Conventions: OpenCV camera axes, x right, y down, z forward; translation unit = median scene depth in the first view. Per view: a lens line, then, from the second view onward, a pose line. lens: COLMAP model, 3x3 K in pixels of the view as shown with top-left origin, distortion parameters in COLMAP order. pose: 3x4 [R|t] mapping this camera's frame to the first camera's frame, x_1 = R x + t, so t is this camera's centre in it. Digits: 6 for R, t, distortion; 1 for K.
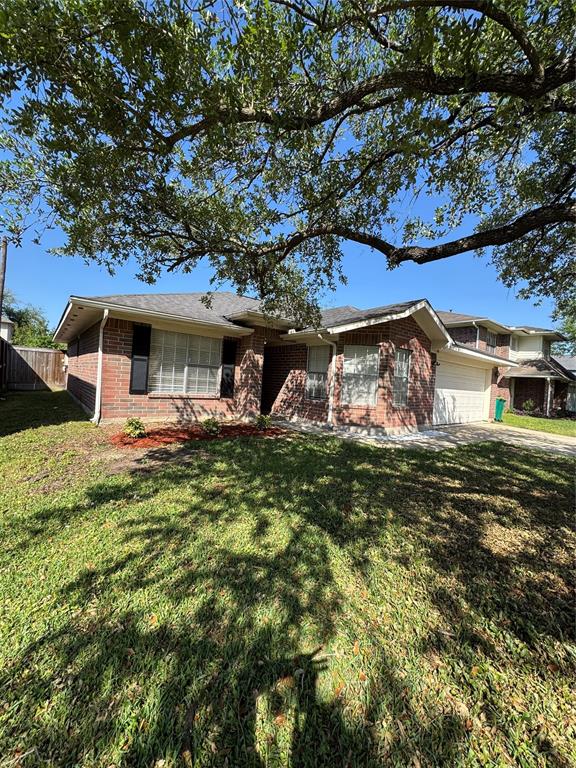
lens RADIAL K [[308.0, 0, 289.3], [0, 308.0, 384.8], [0, 0, 1]] dist [0.000470, 0.000116]
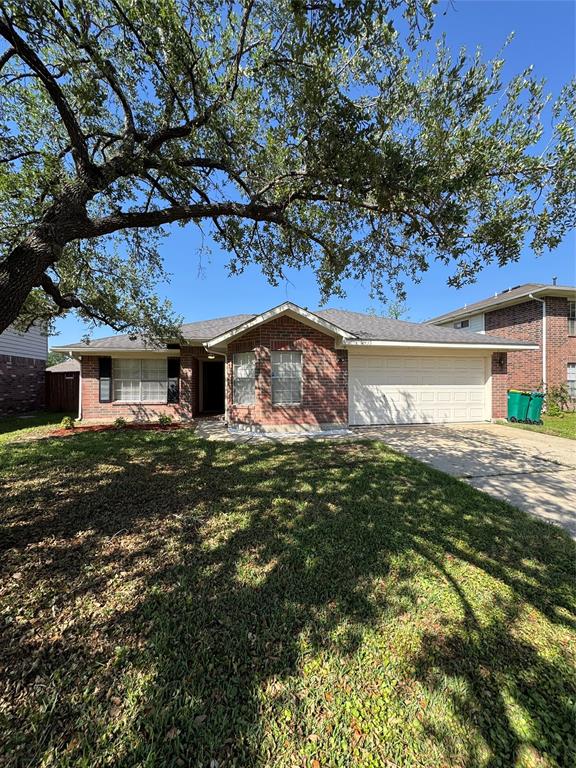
lens RADIAL K [[308.0, 0, 289.3], [0, 308.0, 384.8], [0, 0, 1]] dist [0.000470, 0.000116]
pose [[0.879376, -0.066142, -0.471512, 1.658386], [0.053311, 0.997755, -0.040536, 0.082948], [0.473134, 0.010509, 0.880928, 0.145345]]
